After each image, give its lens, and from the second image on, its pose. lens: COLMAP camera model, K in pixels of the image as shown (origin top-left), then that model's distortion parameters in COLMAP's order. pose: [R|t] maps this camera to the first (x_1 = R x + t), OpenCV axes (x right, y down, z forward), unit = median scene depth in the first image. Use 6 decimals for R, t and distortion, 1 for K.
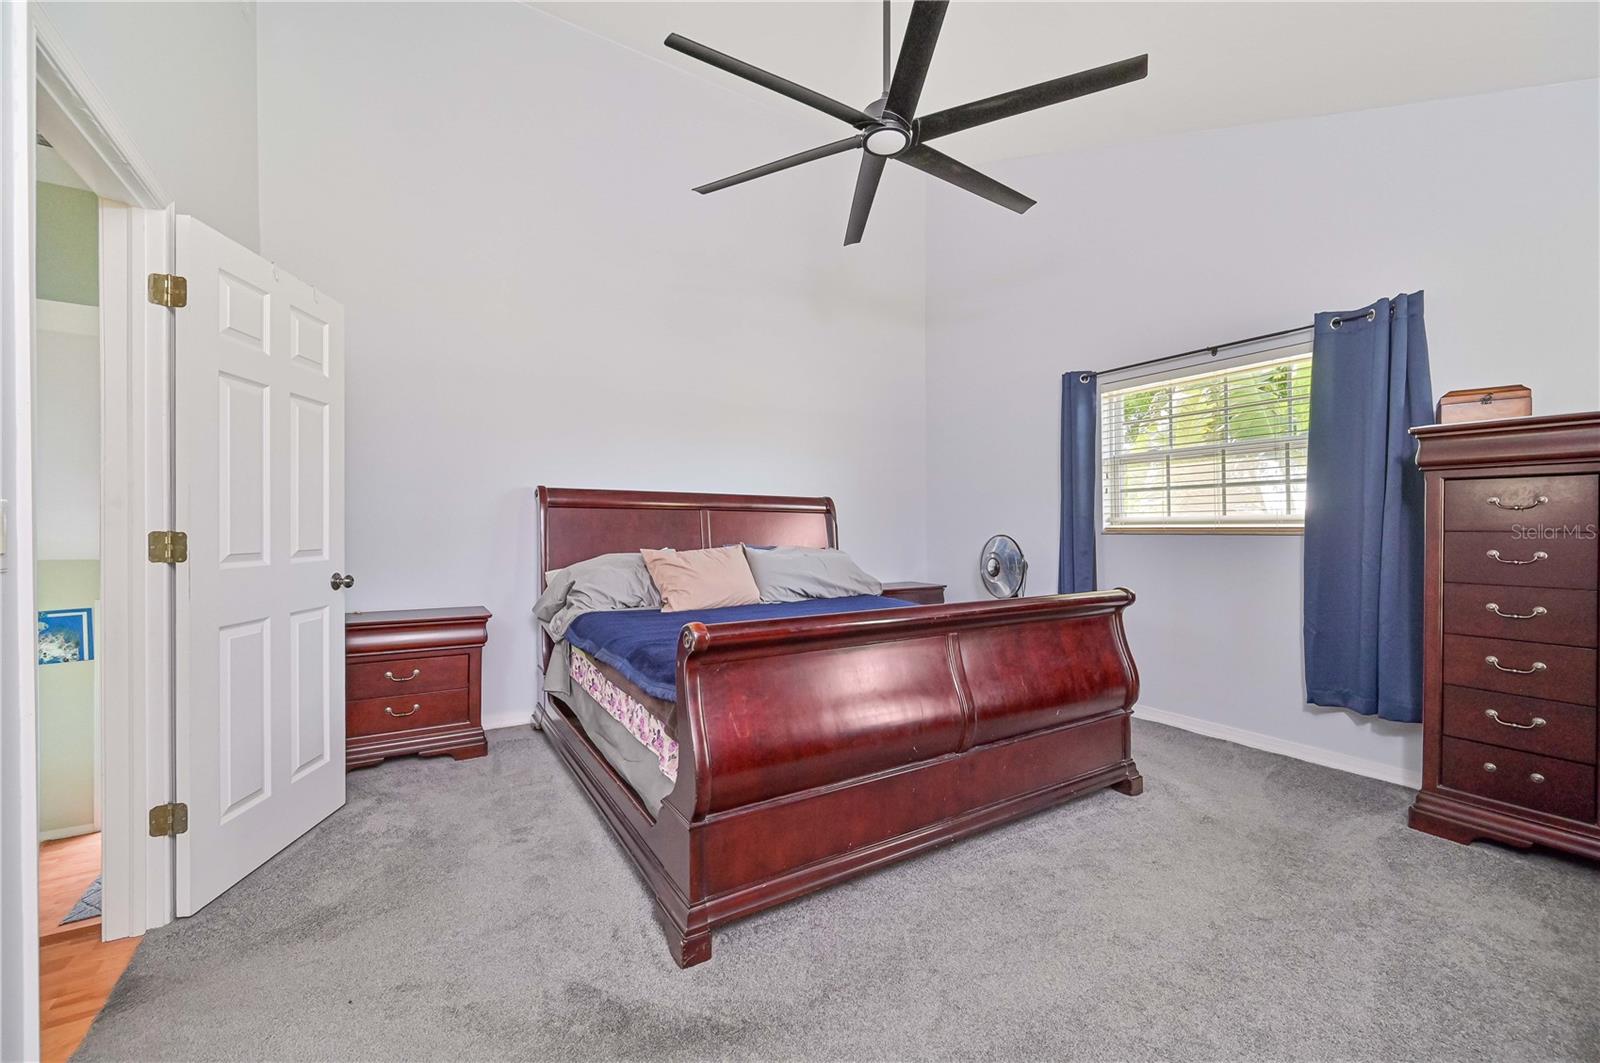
lens RADIAL K [[633.6, 0, 794.7], [0, 633.6, 529.7], [0, 0, 1]] dist [-0.003122, 0.000031]
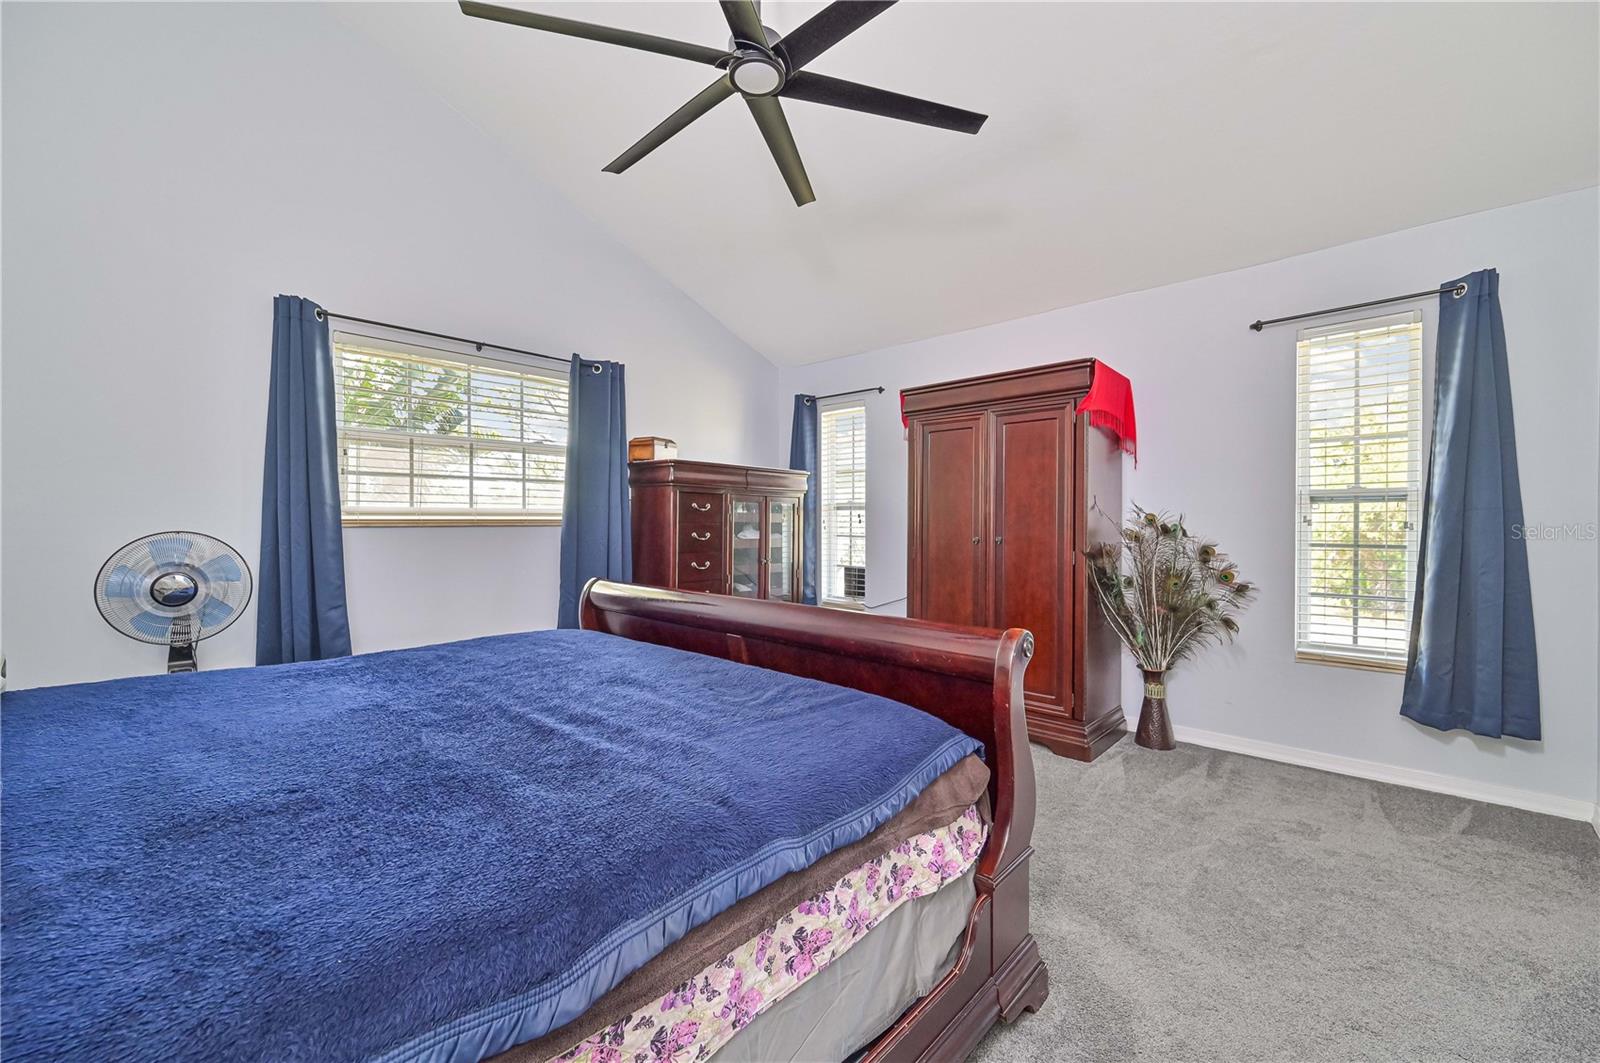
lens RADIAL K [[633.6, 0, 792.3], [0, 633.6, 534.7], [0, 0, 1]] dist [-0.003122, 0.000031]
pose [[-0.241008, -0.014419, 0.970416, -0.437206], [0.005007, 0.999858, 0.016100, 0.007419], [-0.970510, 0.008740, -0.240901, 0.726673]]
